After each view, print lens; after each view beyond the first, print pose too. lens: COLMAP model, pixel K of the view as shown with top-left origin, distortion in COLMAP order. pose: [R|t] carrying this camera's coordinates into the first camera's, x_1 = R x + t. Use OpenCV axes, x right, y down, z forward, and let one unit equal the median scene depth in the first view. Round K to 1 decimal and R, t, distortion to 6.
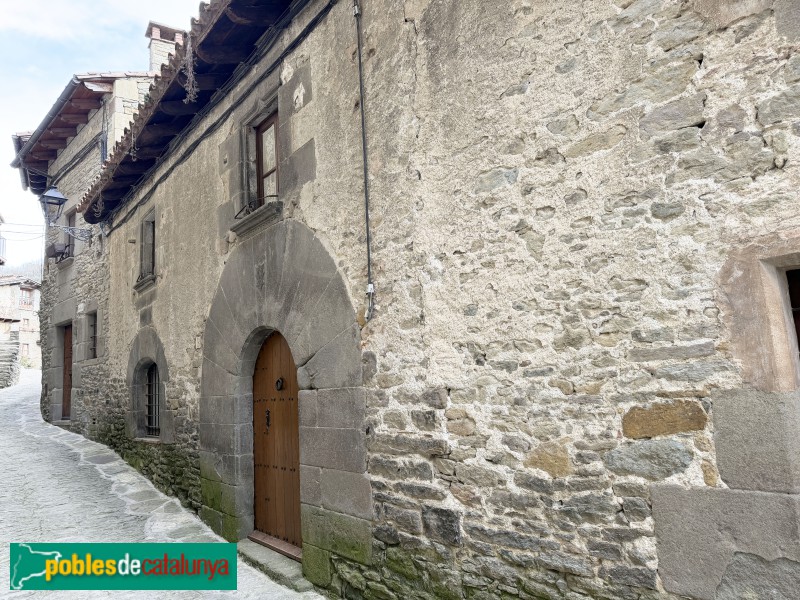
lens RADIAL K [[556.6, 0, 400.0], [0, 556.6, 300.0], [0, 0, 1]] dist [0.070512, -0.079627]
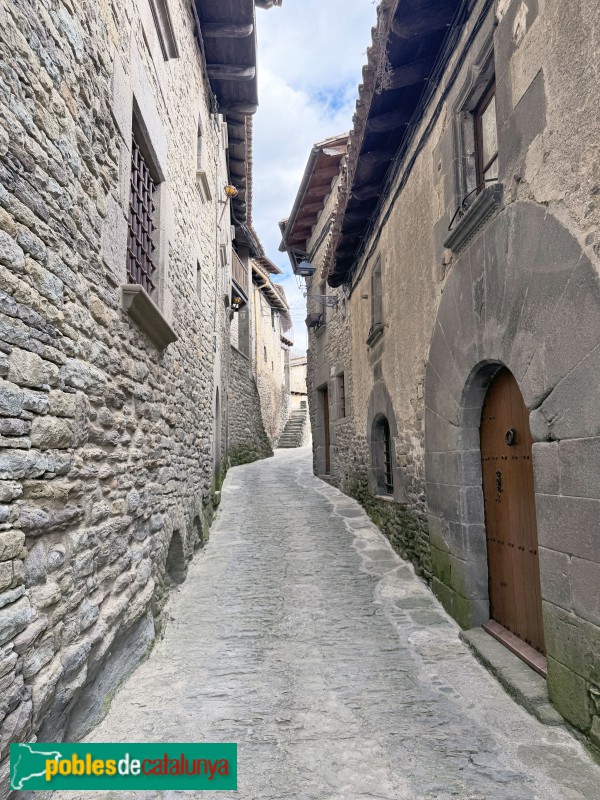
lens RADIAL K [[556.6, 0, 302.8], [0, 556.6, 392.3], [0, 0, 1]] dist [0.070512, -0.079627]
pose [[0.813618, -0.022045, -0.580981, -0.001472], [0.042253, 0.998880, 0.021271, 0.051878], [0.579862, -0.041855, 0.813639, 0.185844]]
